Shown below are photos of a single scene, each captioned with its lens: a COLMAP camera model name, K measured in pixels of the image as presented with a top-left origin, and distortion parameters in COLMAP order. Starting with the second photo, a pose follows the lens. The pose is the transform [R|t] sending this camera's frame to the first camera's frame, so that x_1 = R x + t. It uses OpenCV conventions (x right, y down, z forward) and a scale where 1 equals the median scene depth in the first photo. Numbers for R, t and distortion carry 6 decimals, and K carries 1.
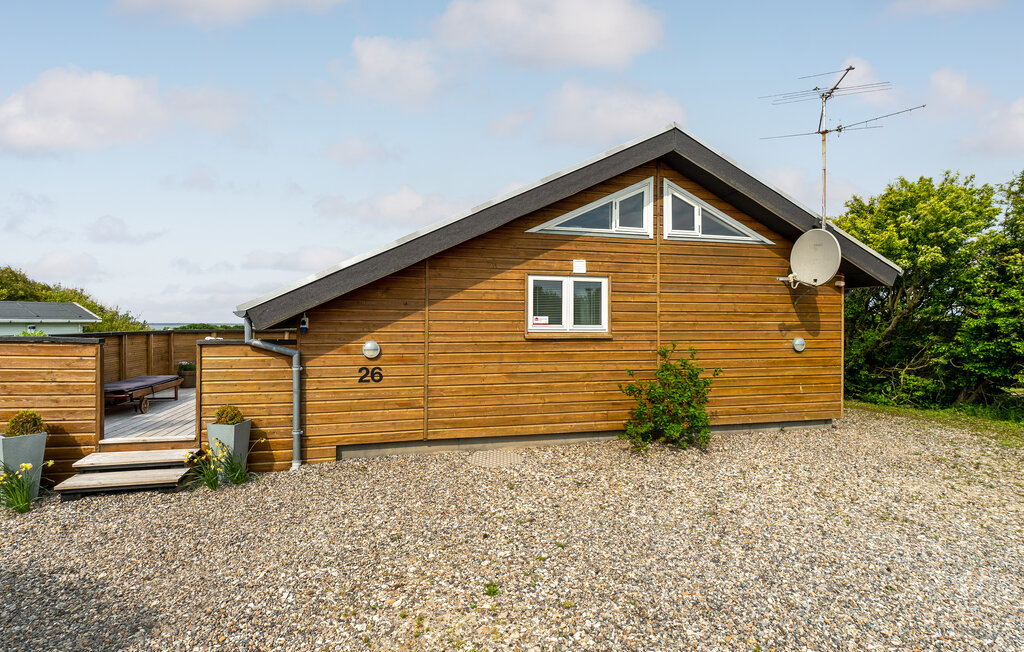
lens RADIAL K [[544.8, 0, 512.0], [0, 544.8, 326.0], [0, 0, 1]] dist [0.010057, -0.000162]
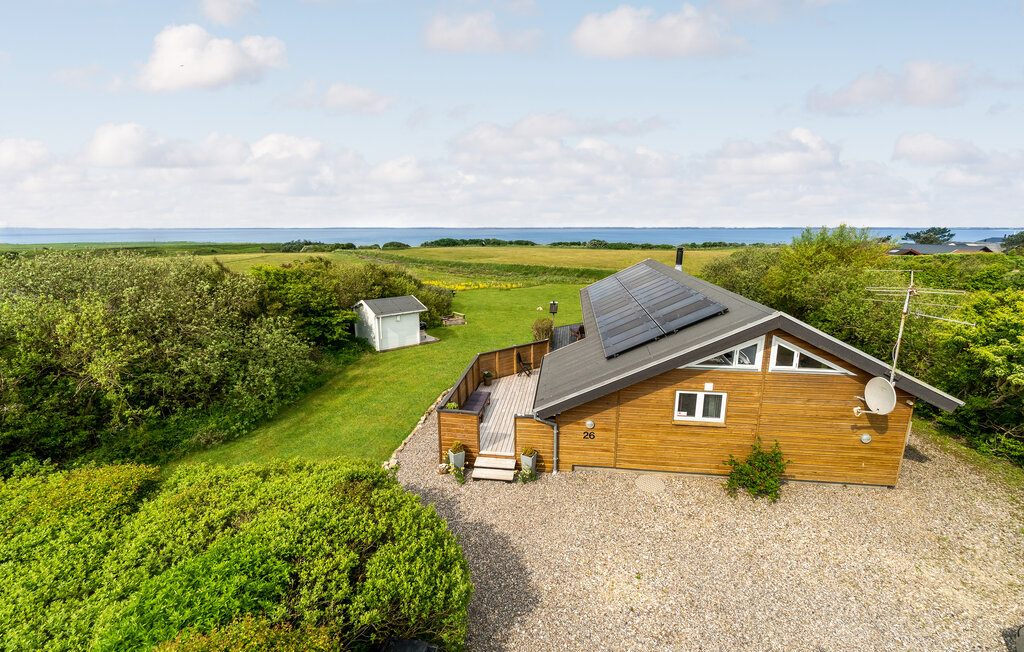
lens RADIAL K [[459.7, 0, 493.6], [0, 459.7, 326.9], [0, 0, 1]] dist [-0.000414, 0.000603]
pose [[0.918468, 0.077425, -0.387842, 0.048187], [0.010678, 0.975438, 0.220013, -0.647736], [0.395350, -0.206216, 0.895083, -0.573685]]
